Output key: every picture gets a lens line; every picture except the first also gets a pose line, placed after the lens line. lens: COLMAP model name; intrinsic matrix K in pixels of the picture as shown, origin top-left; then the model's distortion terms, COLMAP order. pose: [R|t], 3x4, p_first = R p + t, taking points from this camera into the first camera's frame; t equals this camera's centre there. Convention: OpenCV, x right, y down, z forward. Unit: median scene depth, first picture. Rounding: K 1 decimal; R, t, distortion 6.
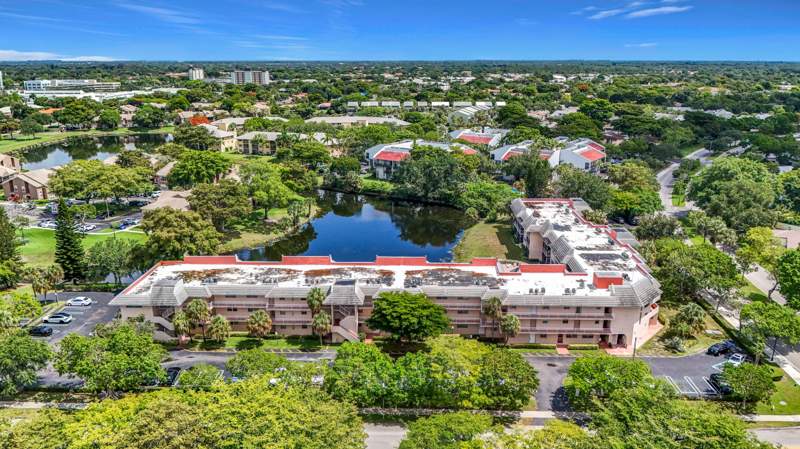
lens RADIAL K [[598.6, 0, 394.7], [0, 598.6, 224.6], [0, 0, 1]] dist [-0.001601, -0.007734]
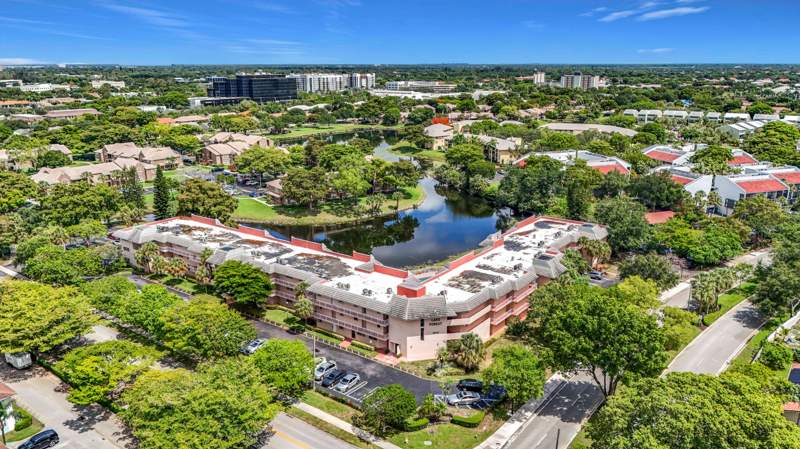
lens RADIAL K [[598.6, 0, 394.7], [0, 598.6, 224.6], [0, 0, 1]] dist [-0.001601, -0.007734]
pose [[0.820547, 0.143108, -0.553374, 0.429550], [-0.145941, 0.988515, 0.039237, -0.025565], [0.552633, 0.048564, 0.832009, 0.073330]]
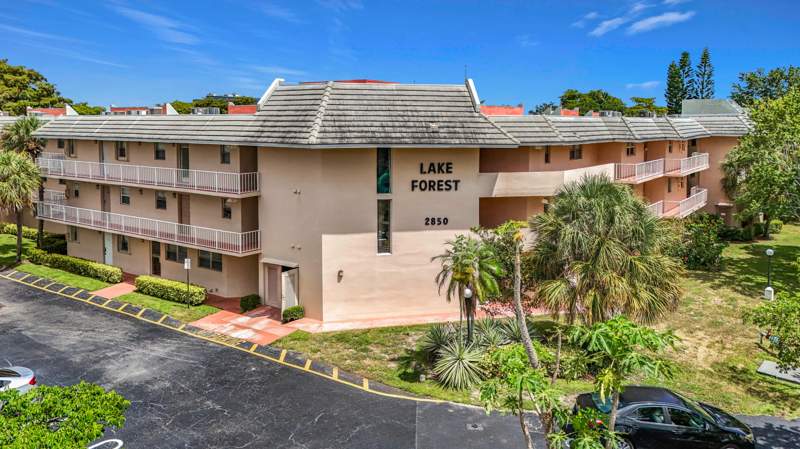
lens RADIAL K [[595.7, 0, 419.1], [0, 595.7, 164.6], [0, 0, 1]] dist [-0.069819, 0.100172]
pose [[0.858518, 0.045460, -0.510764, 0.263067], [-0.145895, 0.976551, -0.158311, 0.082630], [0.491590, 0.210431, 0.845019, 0.386071]]
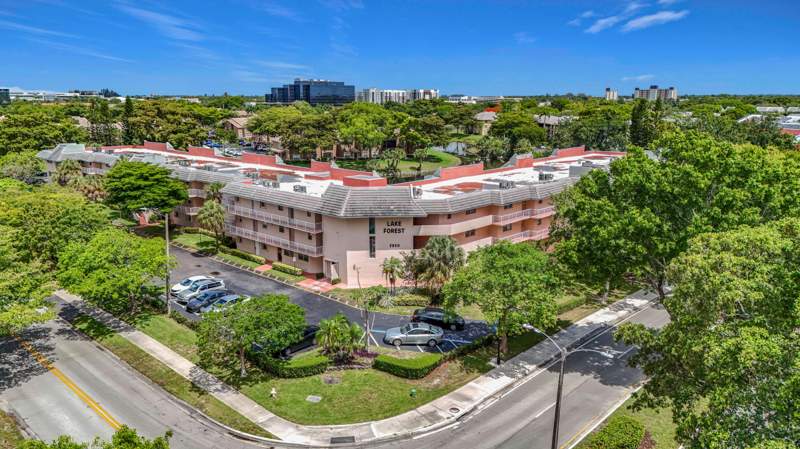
lens RADIAL K [[598.6, 0, 394.7], [0, 598.6, 224.6], [0, 0, 1]] dist [-0.001601, -0.007734]
pose [[0.753025, 0.143009, -0.642263, 0.391727], [-0.170040, 0.985234, 0.020013, 0.058061], [0.635641, 0.094140, 0.766223, 0.267399]]
